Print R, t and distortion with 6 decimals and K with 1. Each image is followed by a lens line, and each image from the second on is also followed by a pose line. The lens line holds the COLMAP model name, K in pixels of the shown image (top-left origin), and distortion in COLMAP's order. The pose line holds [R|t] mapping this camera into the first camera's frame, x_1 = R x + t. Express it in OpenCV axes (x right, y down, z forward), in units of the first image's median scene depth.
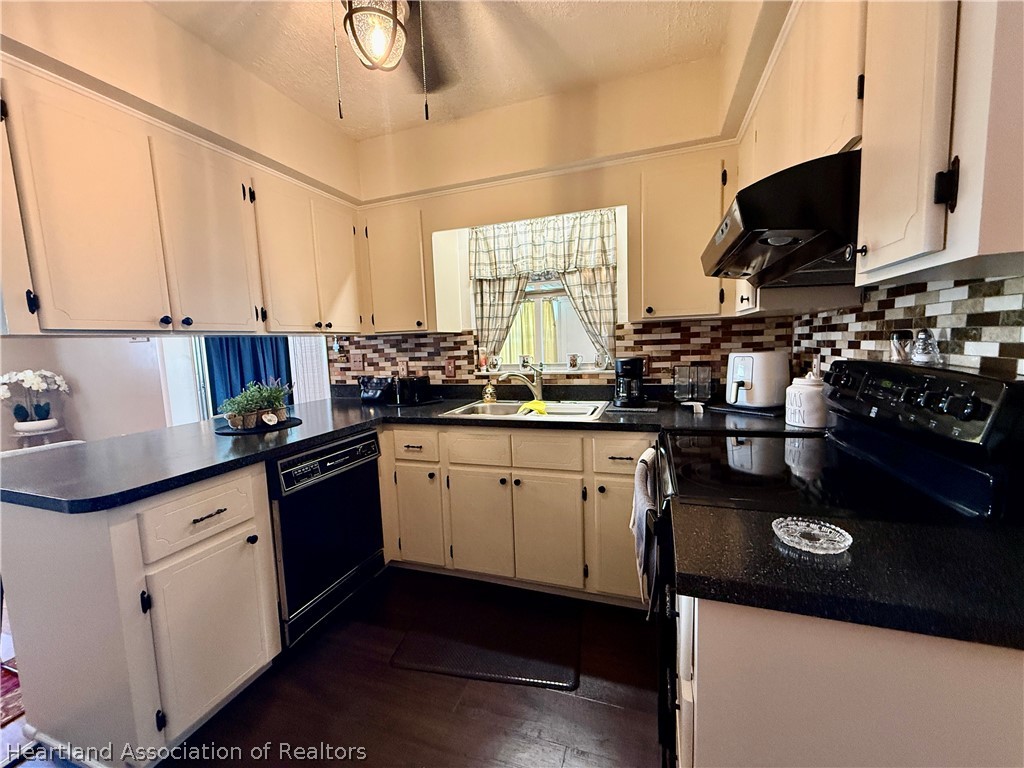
lens RADIAL K [[409.1, 0, 510.2], [0, 409.1, 385.5], [0, 0, 1]] dist [0.000117, 0.000075]
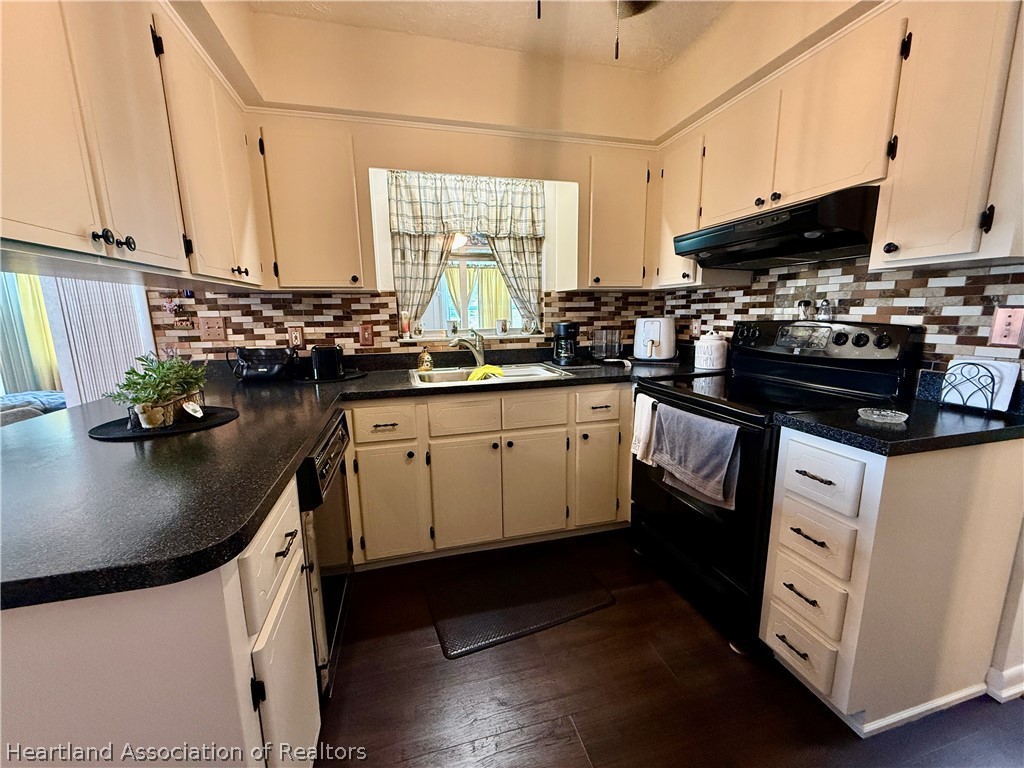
lens RADIAL K [[409.1, 0, 510.2], [0, 409.1, 385.5], [0, 0, 1]] dist [0.000117, 0.000075]
pose [[0.824113, -0.077045, 0.561161, -0.430321], [0.043368, 0.996381, 0.073108, 0.014741], [-0.564763, -0.035913, 0.824471, 0.137410]]
